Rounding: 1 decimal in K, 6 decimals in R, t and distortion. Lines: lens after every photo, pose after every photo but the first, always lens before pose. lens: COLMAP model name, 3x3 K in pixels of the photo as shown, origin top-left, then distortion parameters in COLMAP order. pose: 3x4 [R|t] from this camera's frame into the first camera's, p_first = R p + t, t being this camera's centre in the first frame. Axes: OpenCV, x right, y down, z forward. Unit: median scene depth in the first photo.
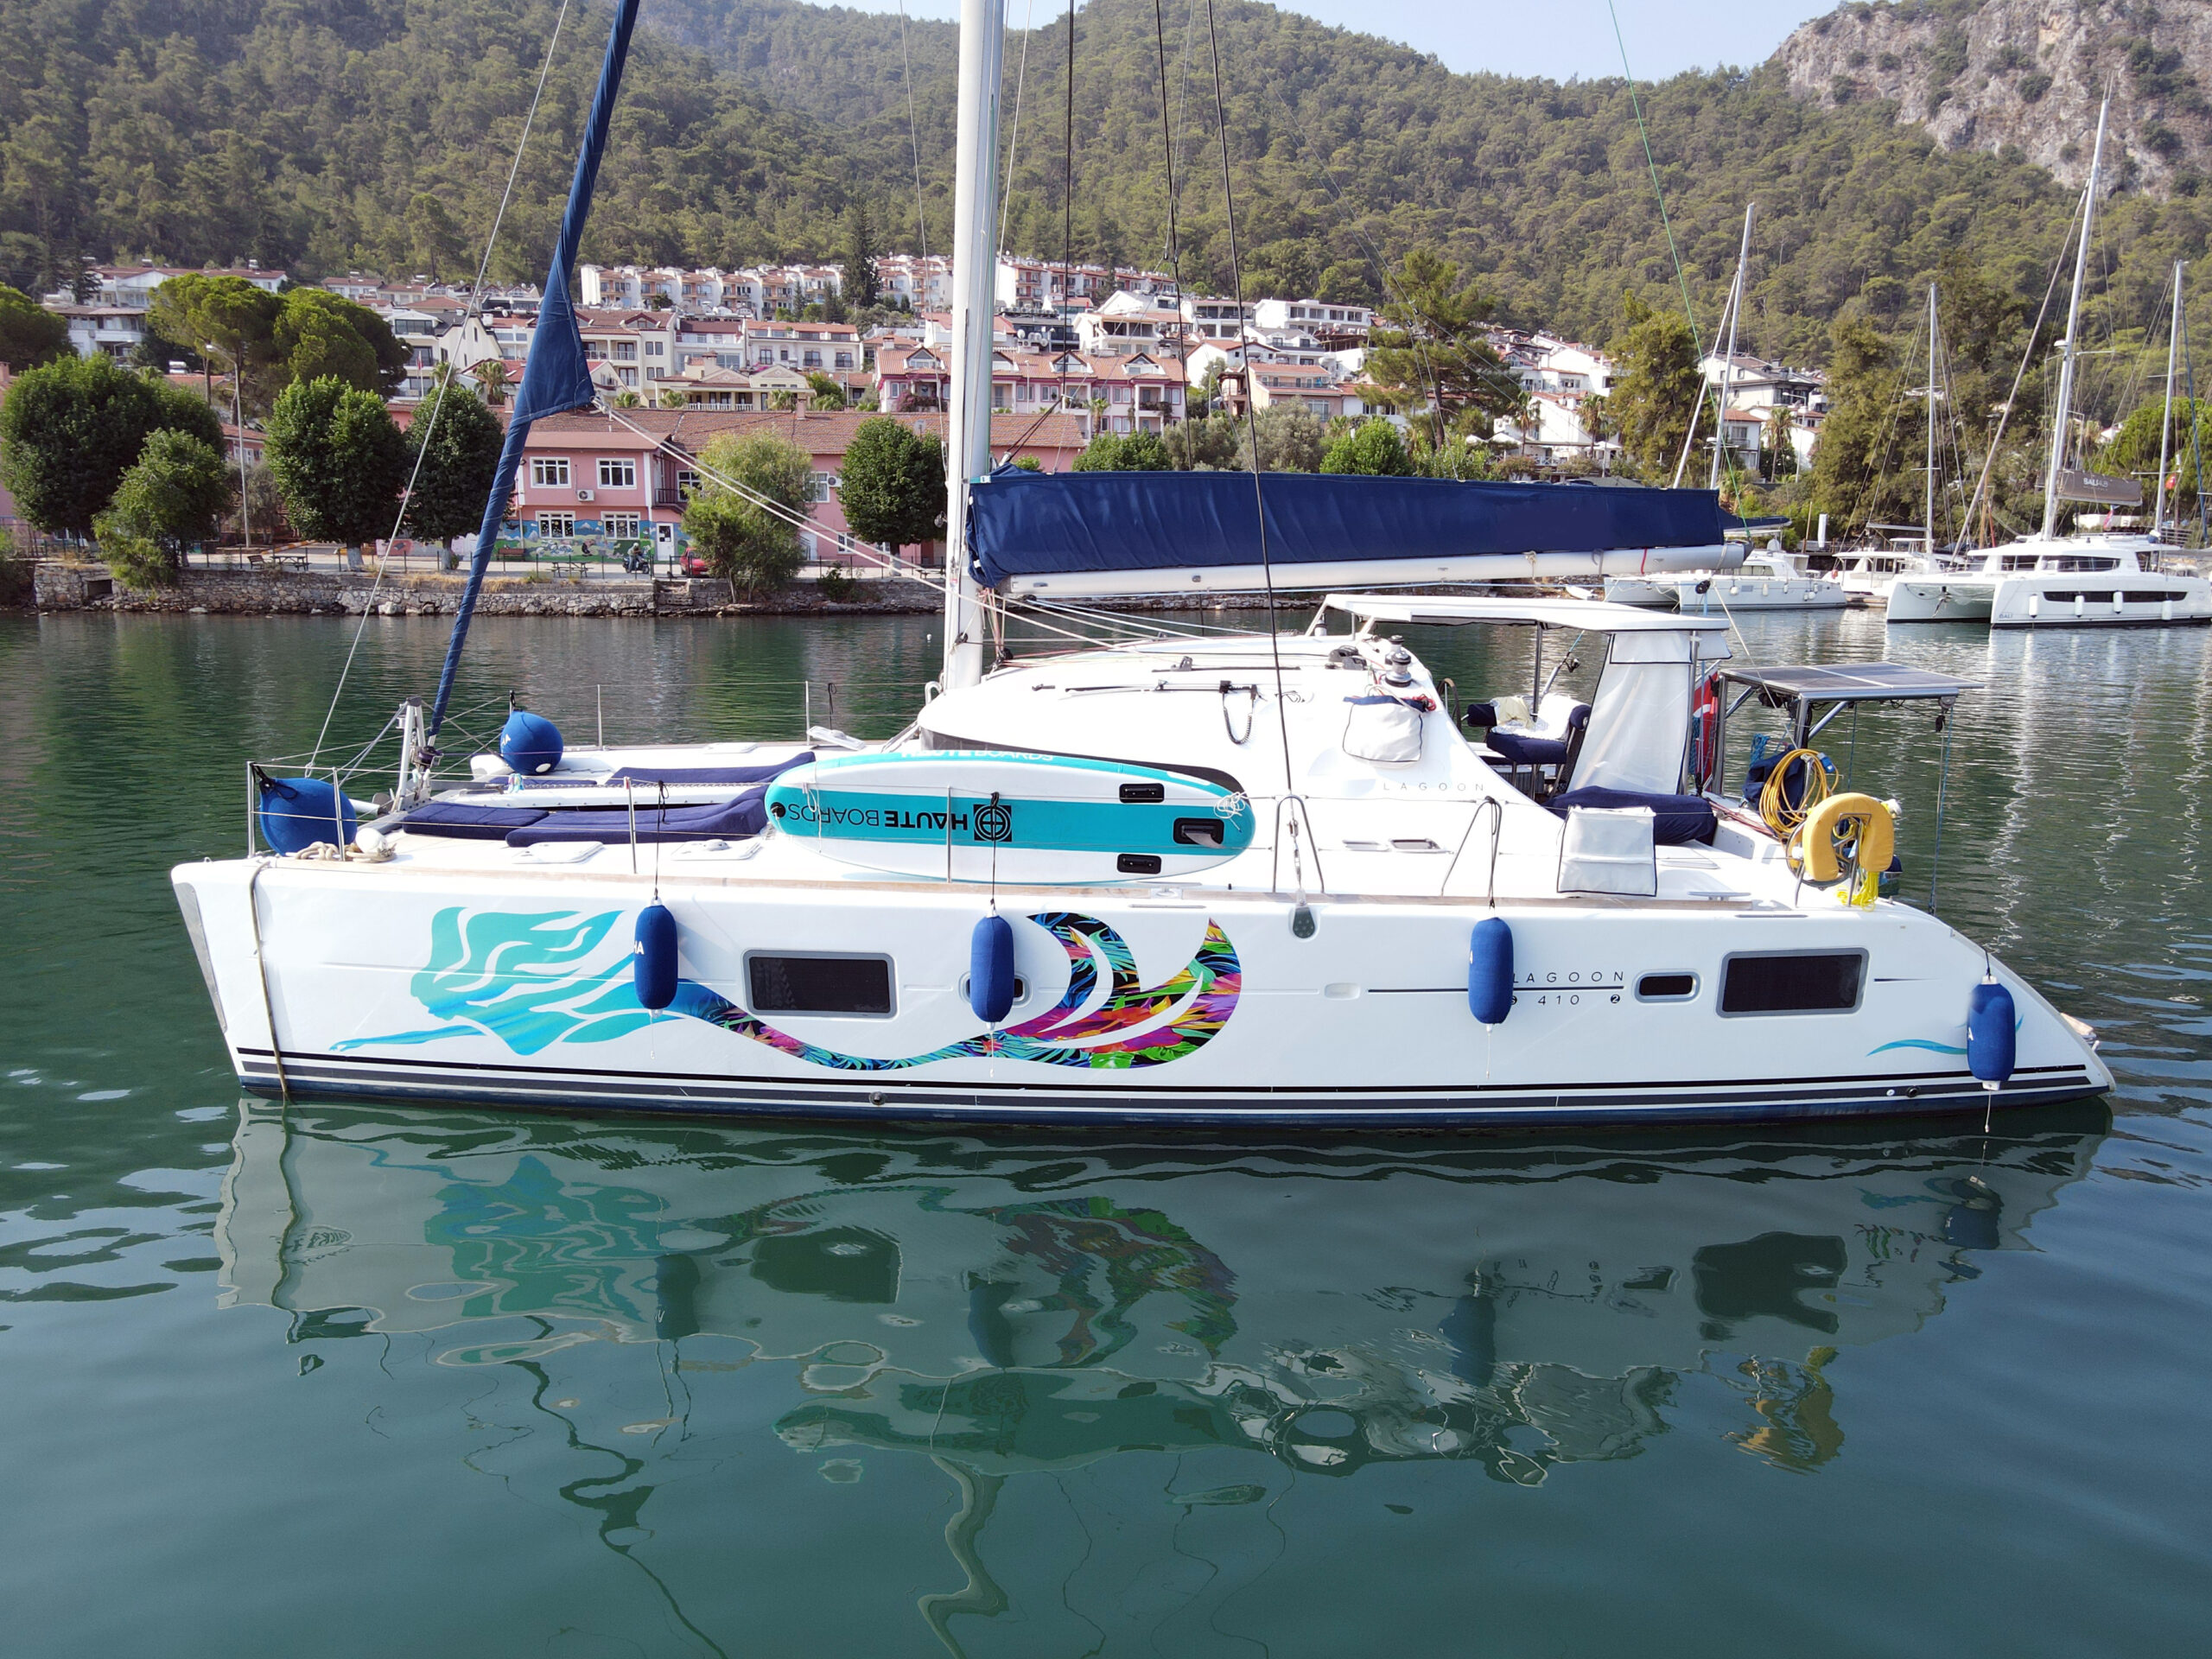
lens RADIAL K [[1700.2, 0, 1106.0], [0, 1700.2, 829.5], [0, 0, 1]] dist [0.046915, -0.012404]
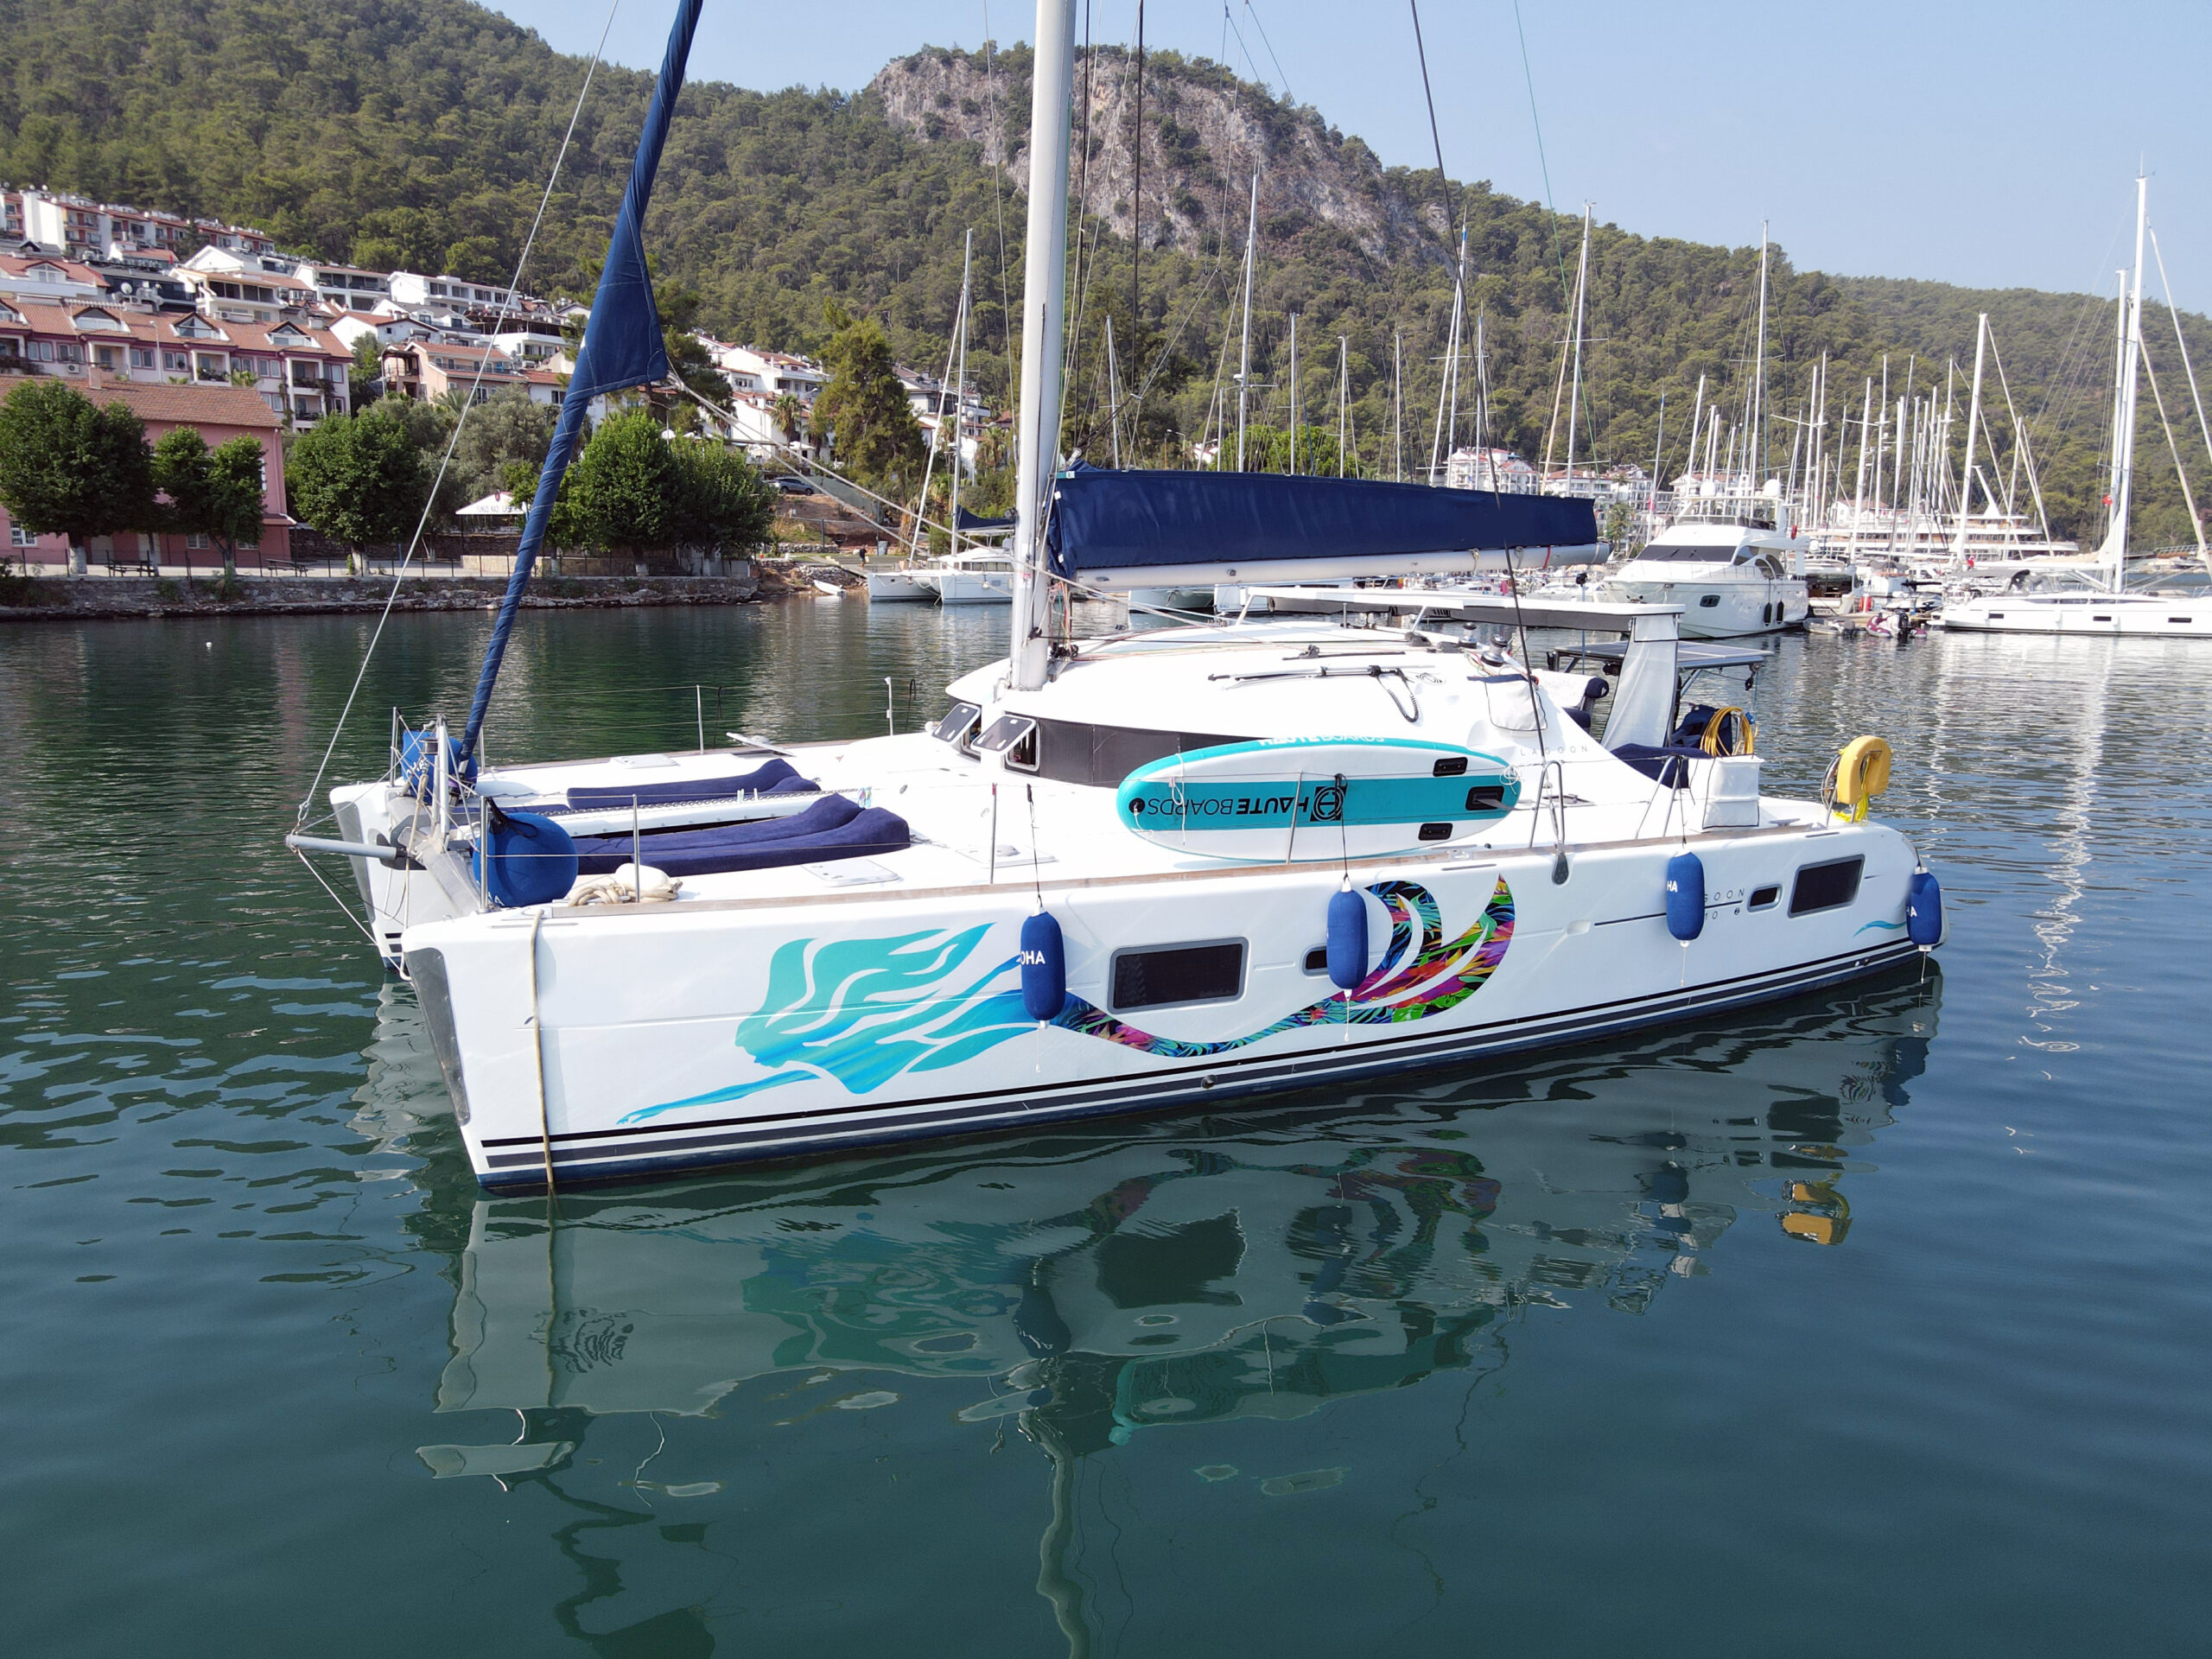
lens RADIAL K [[1760.5, 0, 1025.3], [0, 1760.5, 831.7], [0, 0, 1]] dist [0.005899, 0.039354]
pose [[0.867248, -0.075701, 0.492088, -0.108532], [0.076684, 0.996889, 0.018210, -0.002917], [-0.491935, 0.021943, 0.870355, 0.018964]]
